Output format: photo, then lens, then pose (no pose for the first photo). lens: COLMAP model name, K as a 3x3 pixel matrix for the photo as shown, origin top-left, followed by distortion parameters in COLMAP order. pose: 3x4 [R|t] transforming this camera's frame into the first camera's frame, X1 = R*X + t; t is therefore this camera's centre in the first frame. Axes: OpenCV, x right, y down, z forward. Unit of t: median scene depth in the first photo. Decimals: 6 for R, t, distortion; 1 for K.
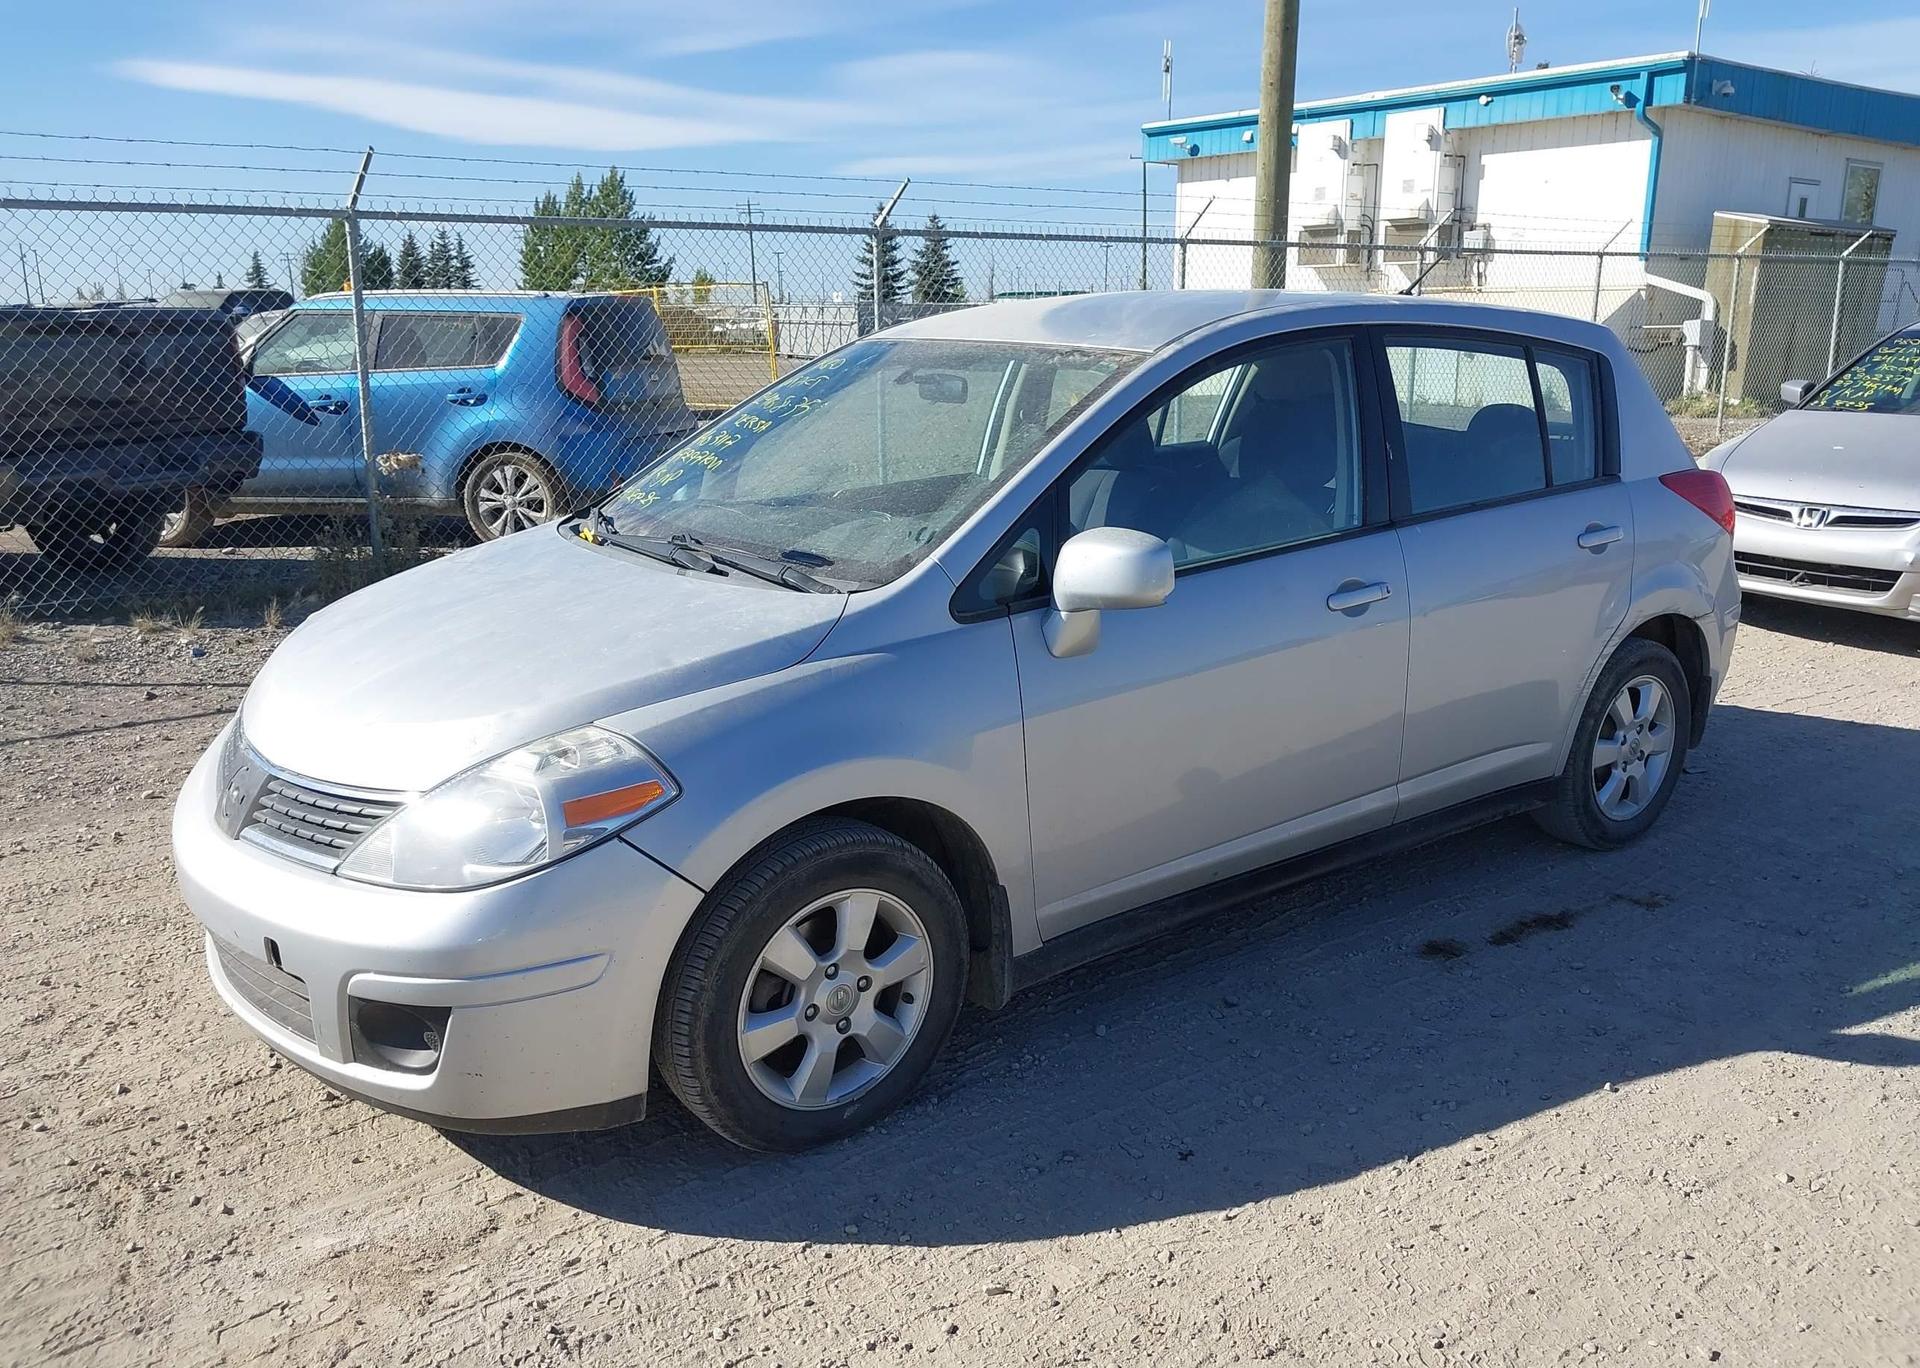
lens RADIAL K [[1521.7, 0, 970.8], [0, 1521.7, 675.1], [0, 0, 1]] dist [0.034372, -0.060743]
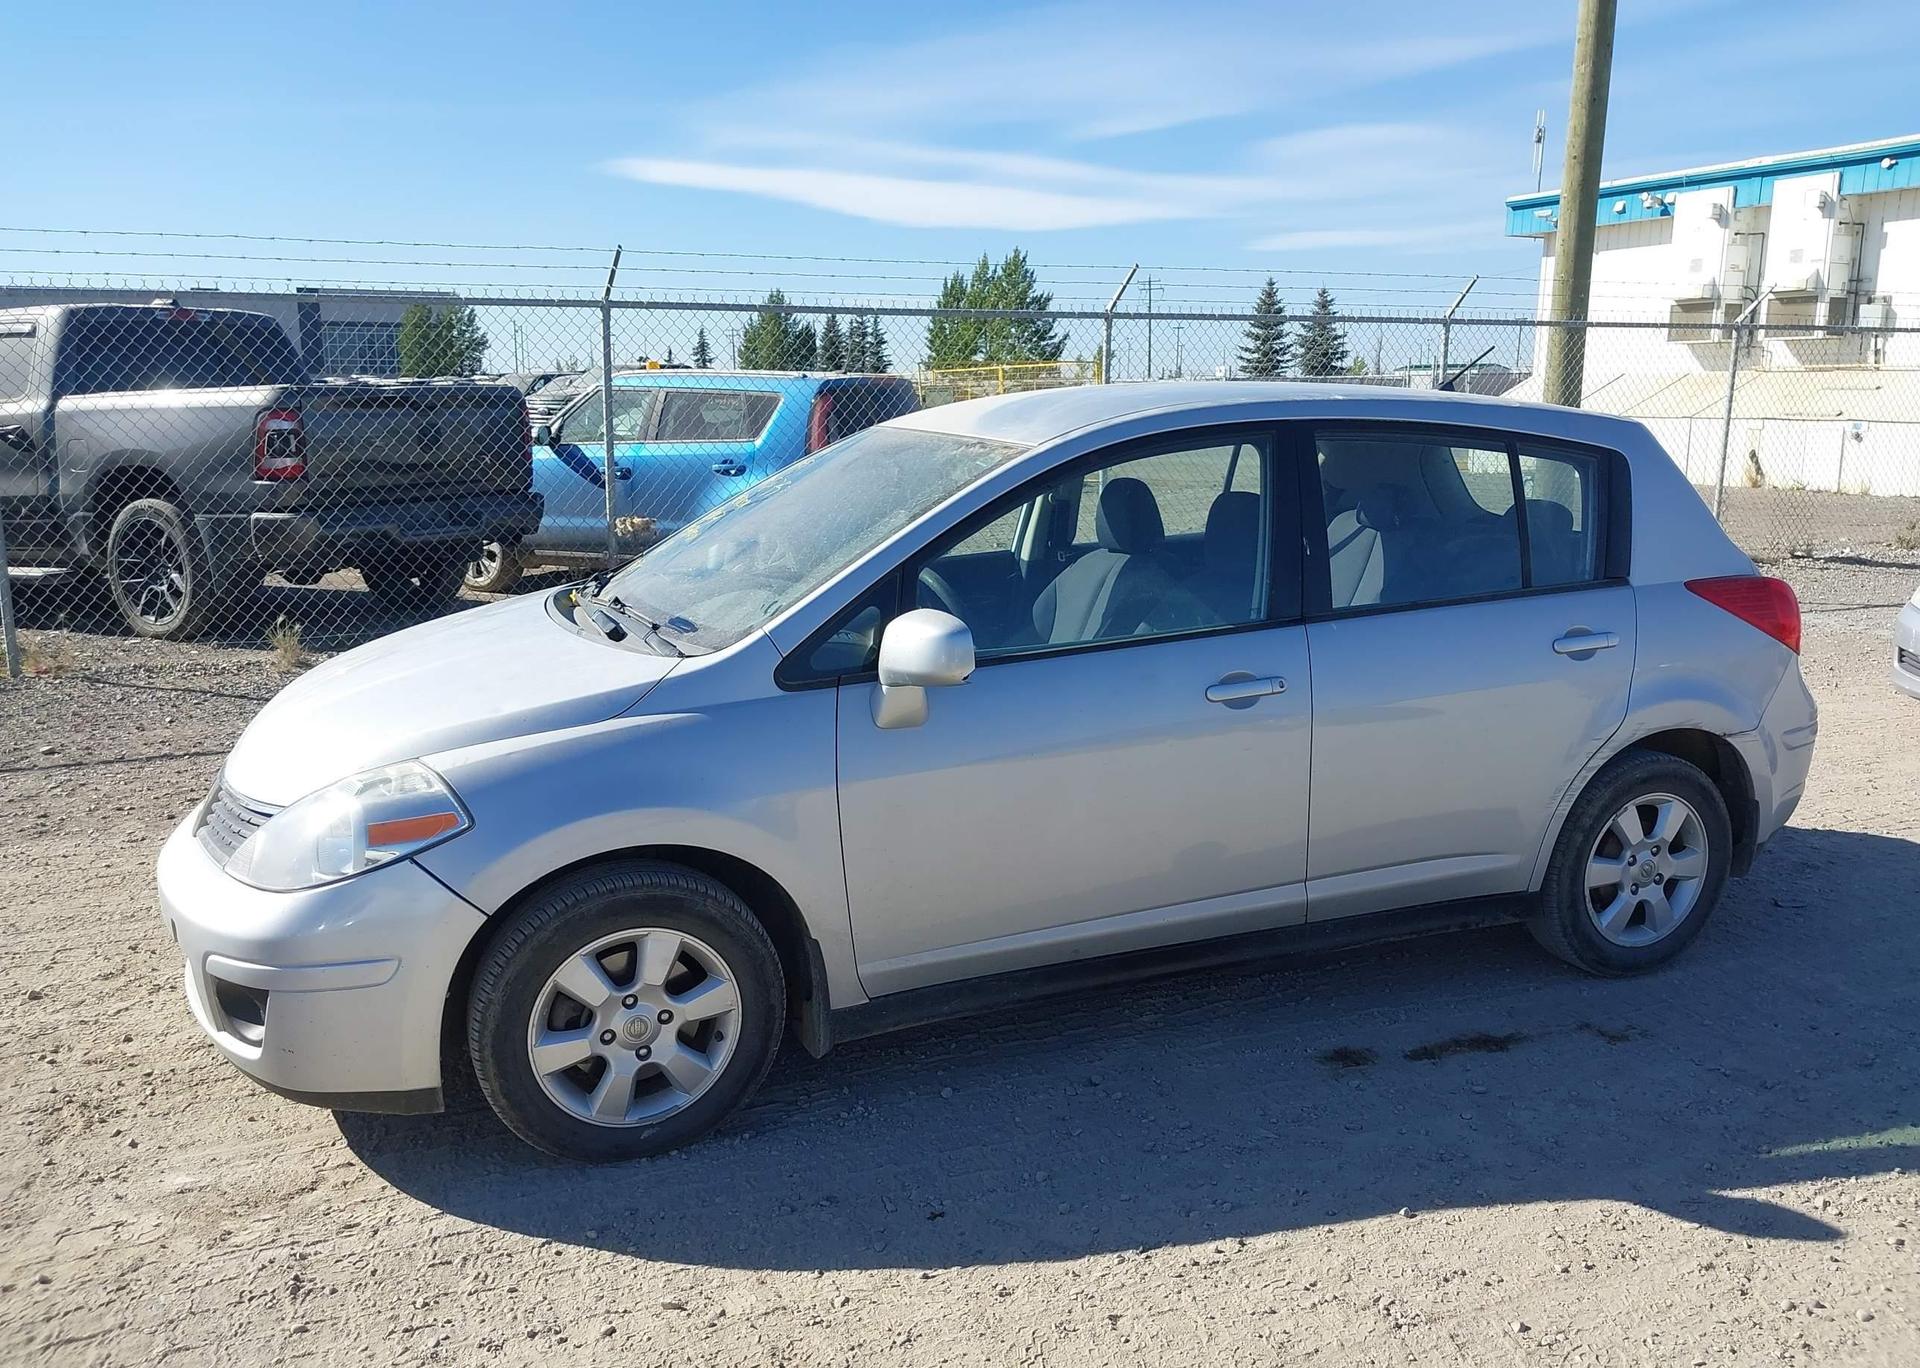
lens RADIAL K [[1510.3, 0, 963.4], [0, 1510.3, 681.6], [0, 0, 1]] dist [0.037695, -0.061155]
pose [[0.966236, 0.055180, -0.251681, 0.267140], [-0.065181, 0.997374, -0.031567, -0.010895], [0.249278, 0.046906, 0.967295, -0.005976]]
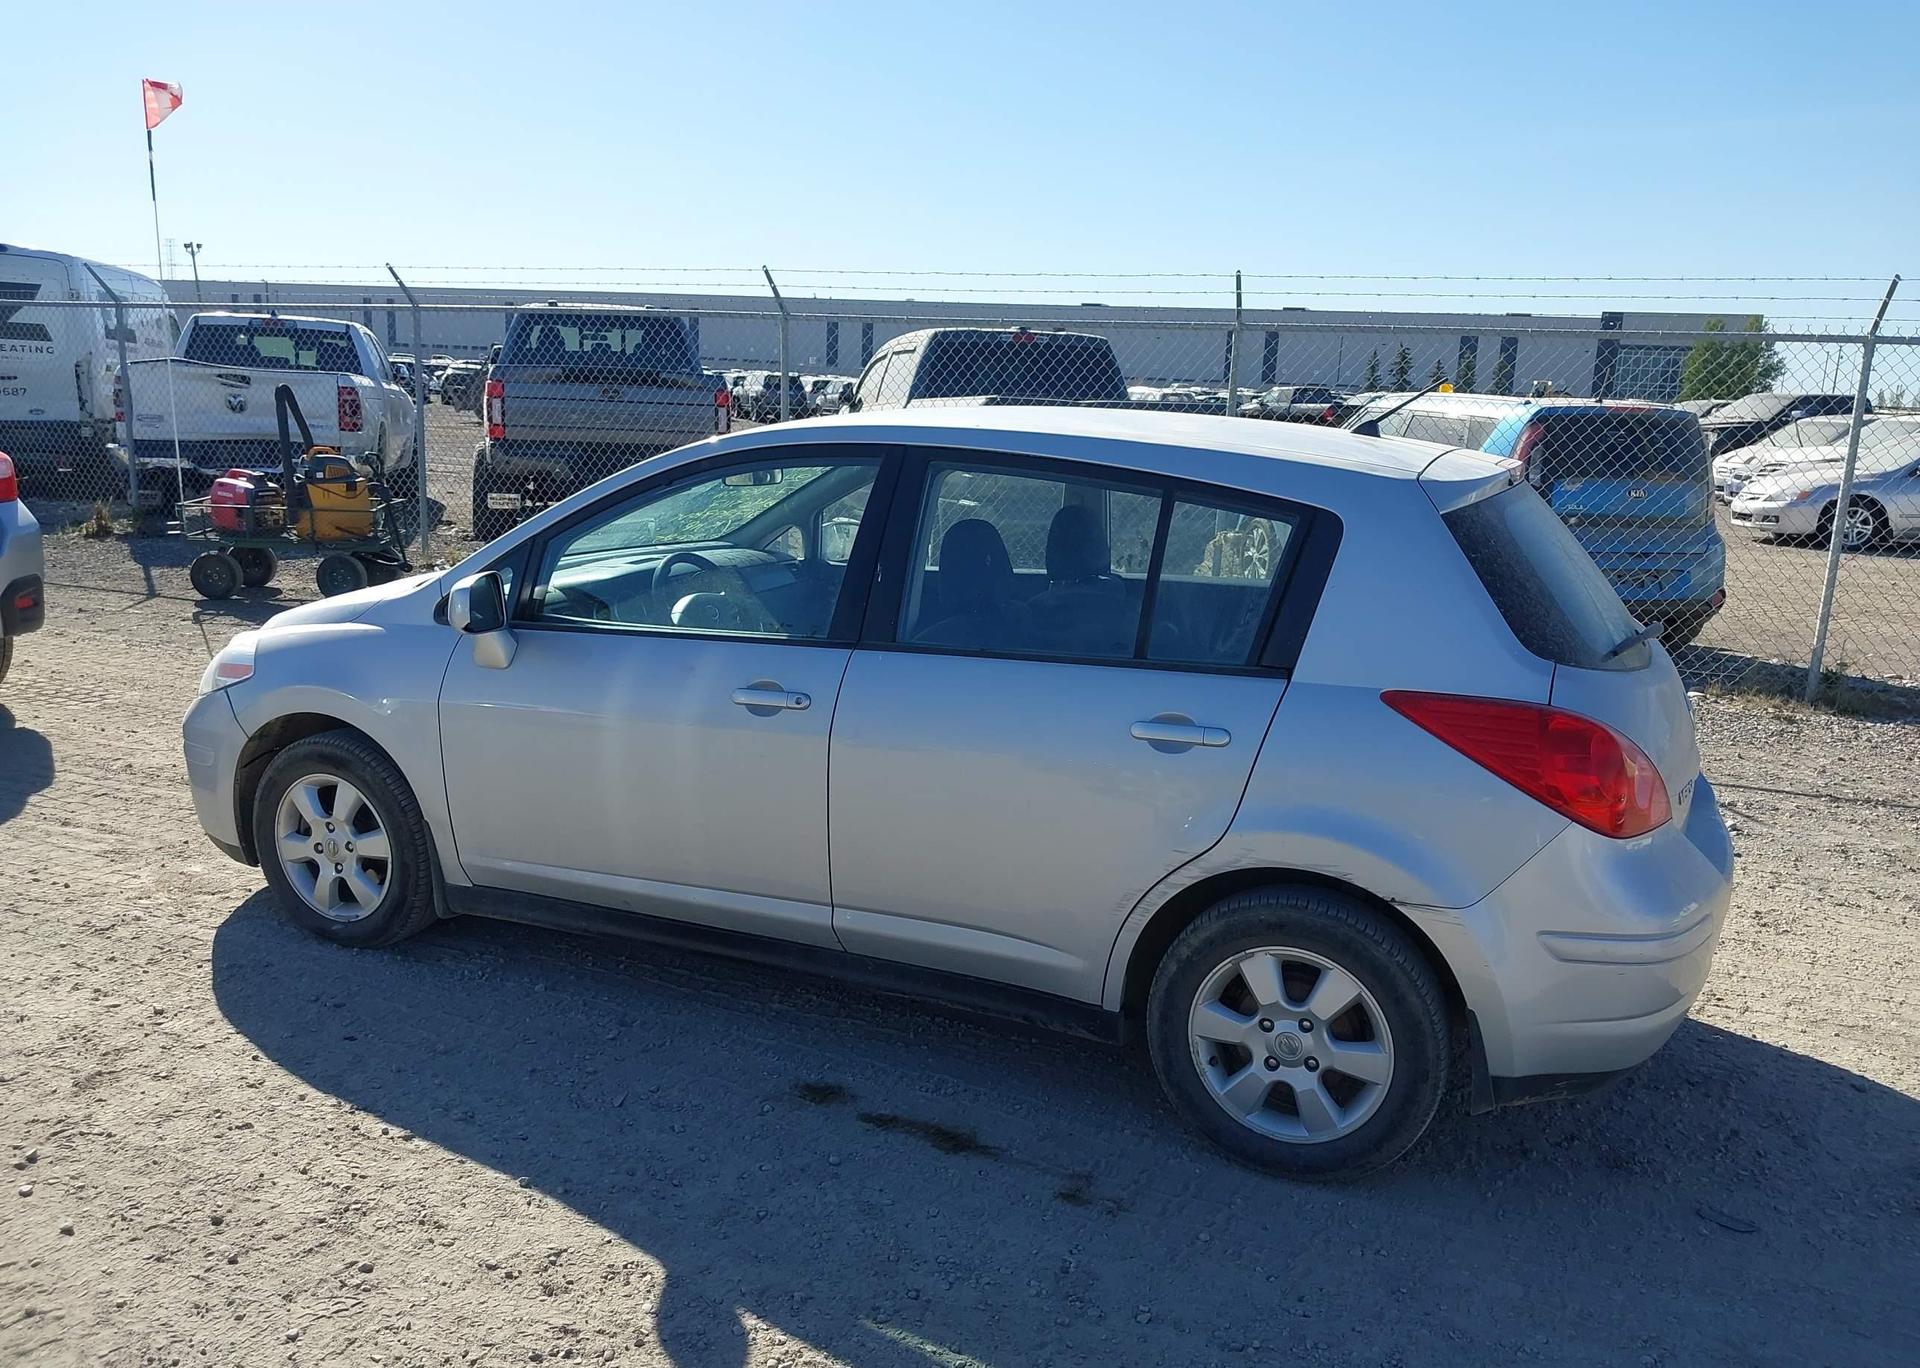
lens RADIAL K [[1501.6, 0, 973.9], [0, 1501.6, 686.2], [0, 0, 1]] dist [0.128838, -0.191668]
pose [[0.476599, 0.194480, -0.857339, 0.985916], [-0.243186, 0.966334, 0.084016, -0.147880], [0.844816, 0.168451, 0.507849, 0.492316]]
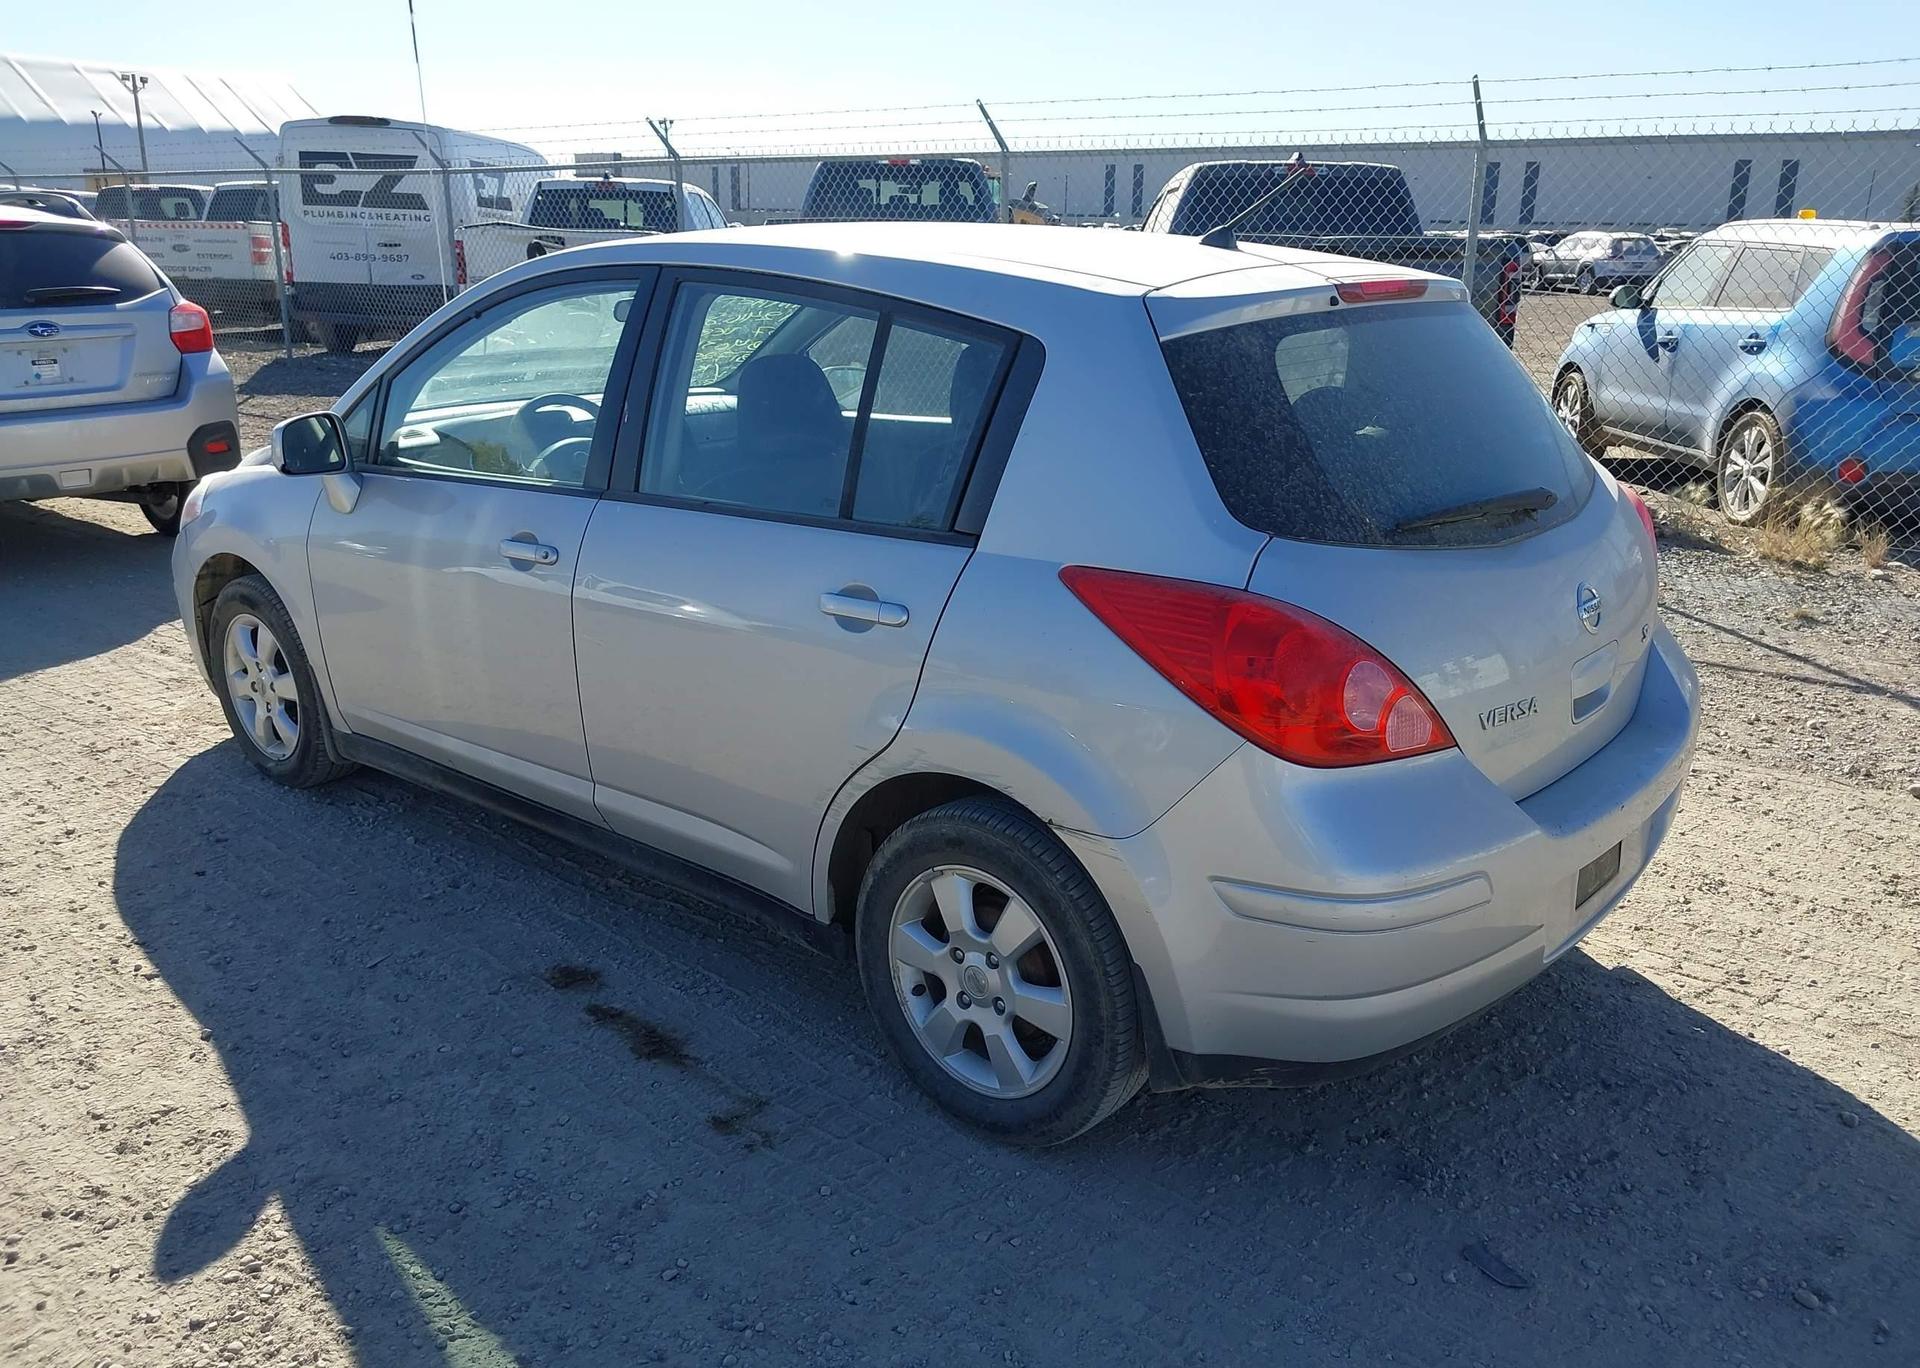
lens RADIAL K [[1521.7, 0, 970.8], [0, 1521.7, 675.1], [0, 0, 1]] dist [0.034372, -0.060743]
pose [[0.223483, 0.282997, -0.932721, 1.008934], [-0.240658, 0.943318, 0.228550, -0.217284], [0.944531, 0.173390, 0.278921, 0.833321]]
